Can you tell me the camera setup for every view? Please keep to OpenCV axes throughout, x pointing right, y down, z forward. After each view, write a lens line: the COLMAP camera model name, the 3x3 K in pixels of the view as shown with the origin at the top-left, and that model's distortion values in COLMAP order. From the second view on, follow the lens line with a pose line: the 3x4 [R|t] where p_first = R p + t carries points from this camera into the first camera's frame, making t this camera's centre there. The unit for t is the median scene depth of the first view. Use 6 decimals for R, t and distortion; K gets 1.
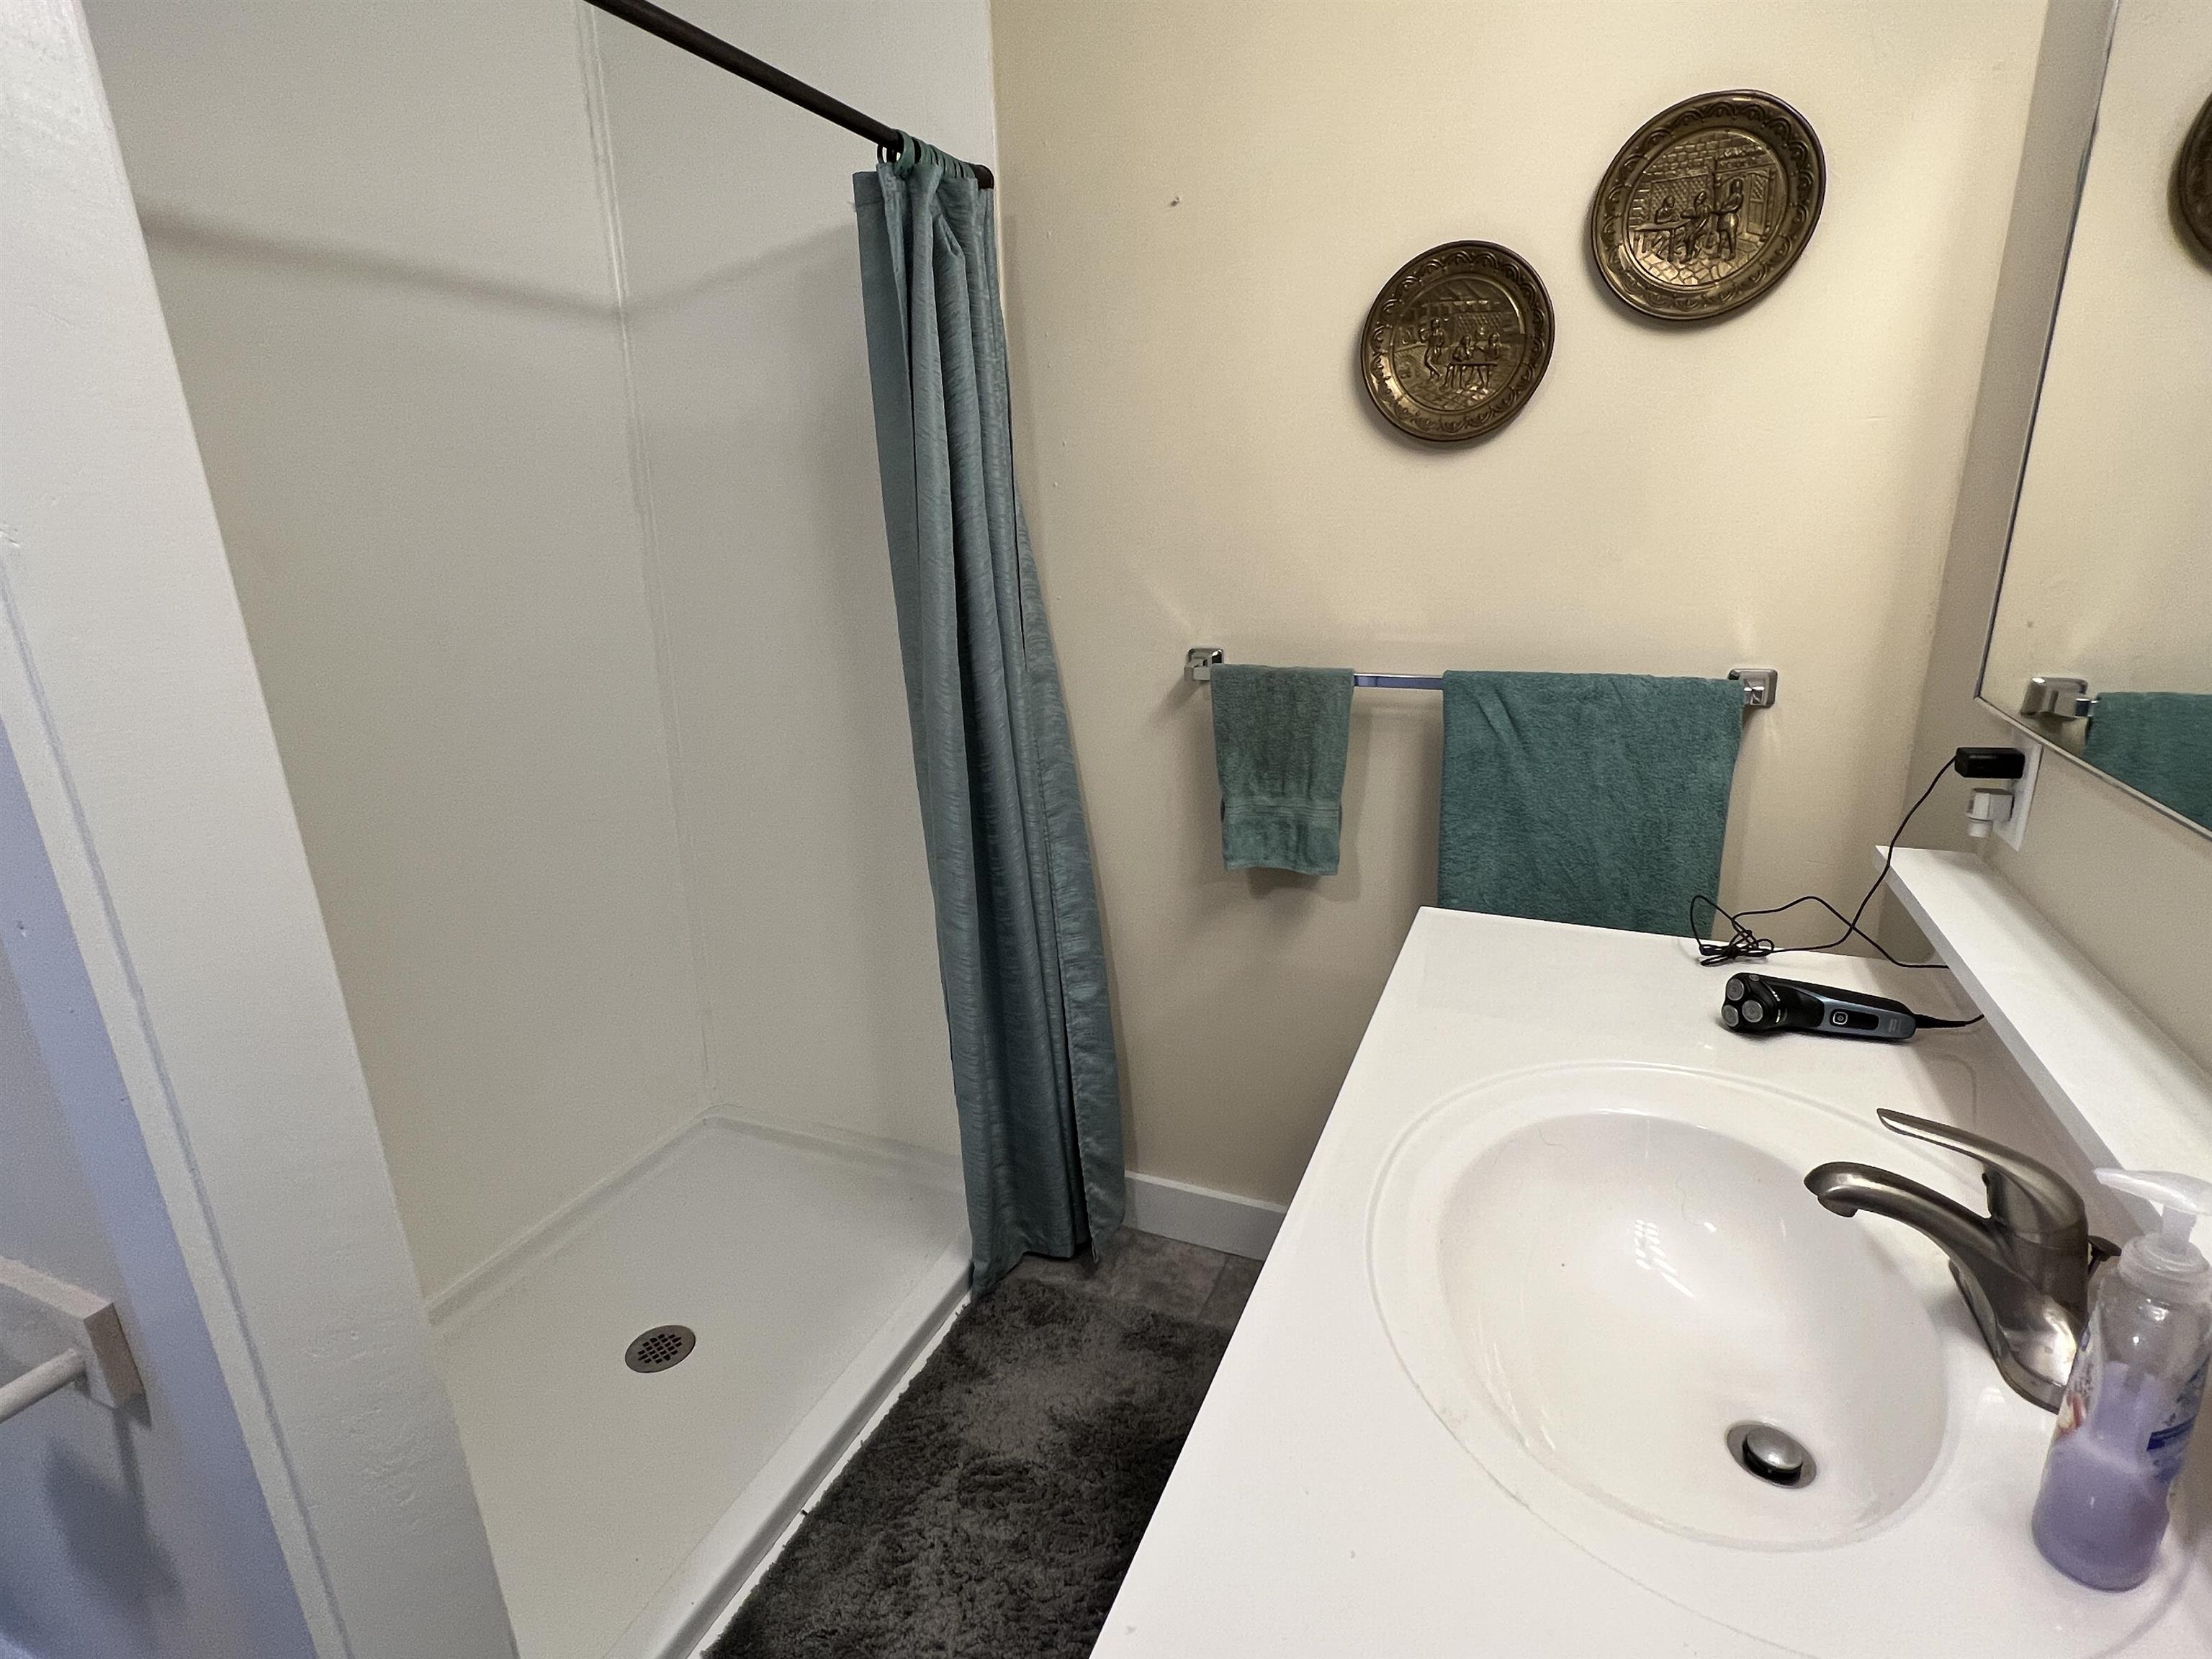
lens RADIAL K [[1110.9, 0, 1106.0], [0, 1110.9, 829.5], [0, 0, 1]] dist [-0.000532, -0.002329]
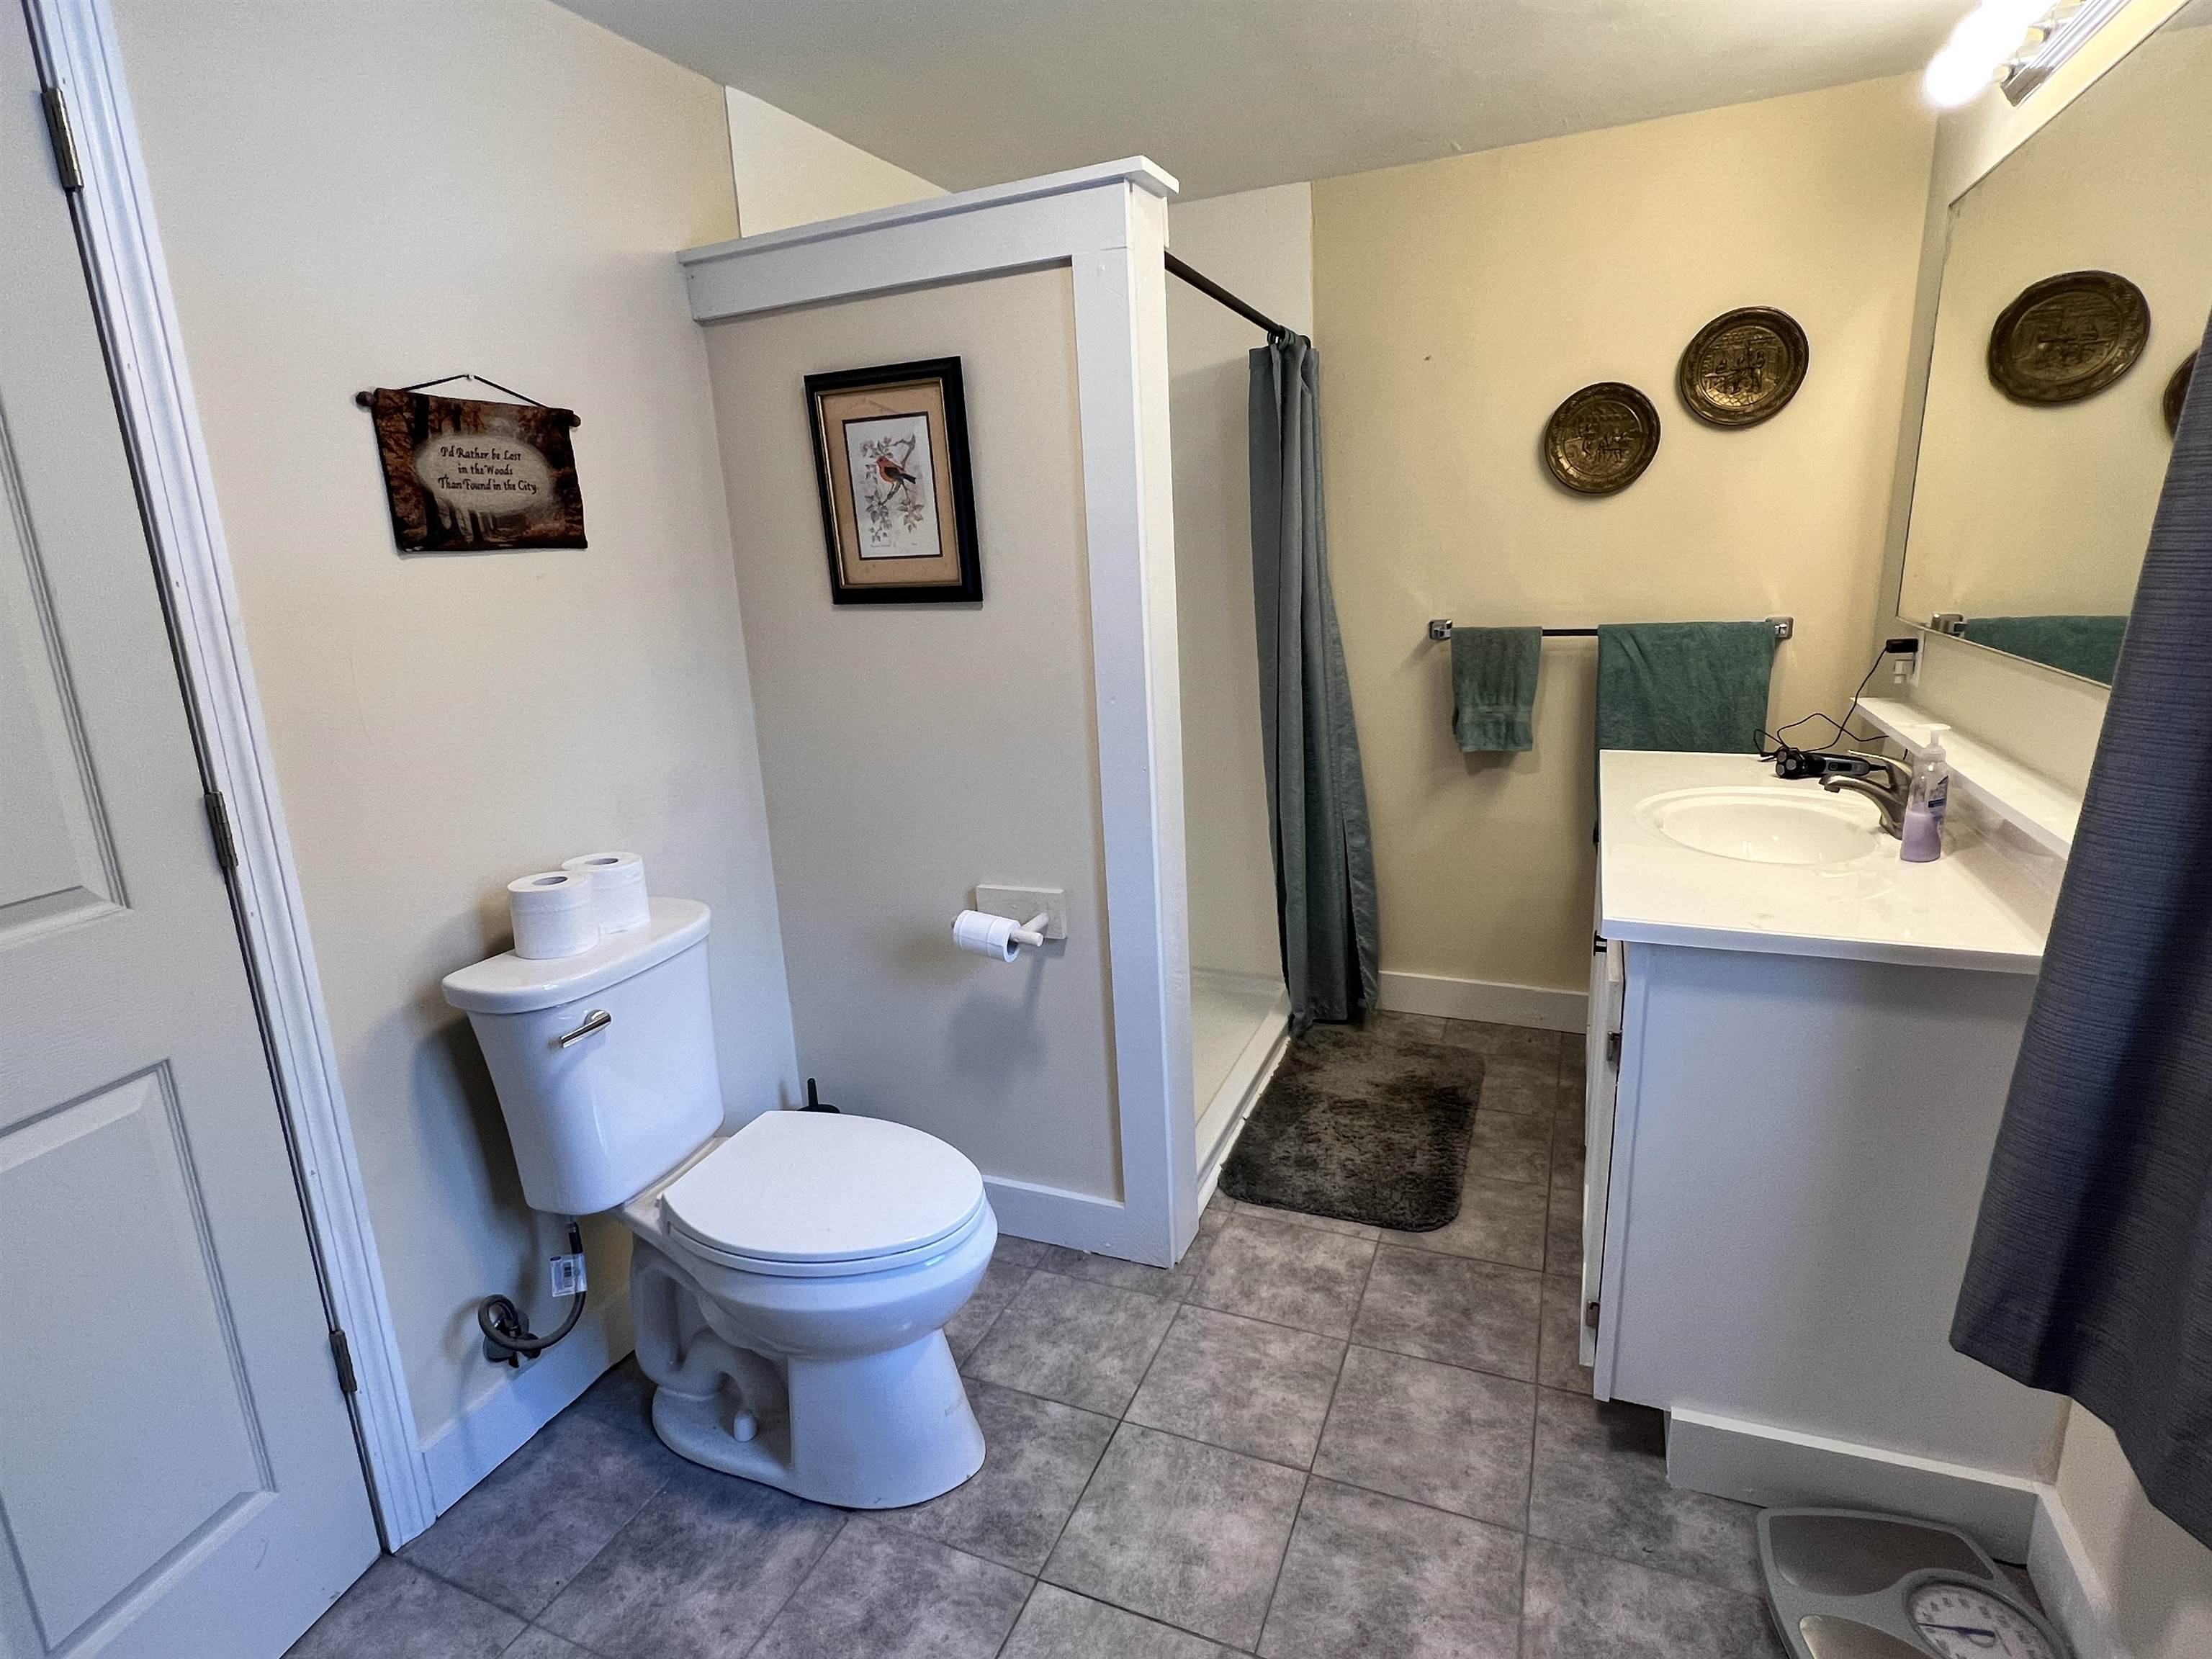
lens RADIAL K [[1110.9, 0, 1106.0], [0, 1110.9, 829.5], [0, 0, 1]] dist [-0.000532, -0.002329]
pose [[0.999806, -0.019275, -0.003969, -0.470759], [0.019113, 0.999111, -0.037570, 0.230621], [0.004690, 0.037487, 0.999286, -0.731301]]
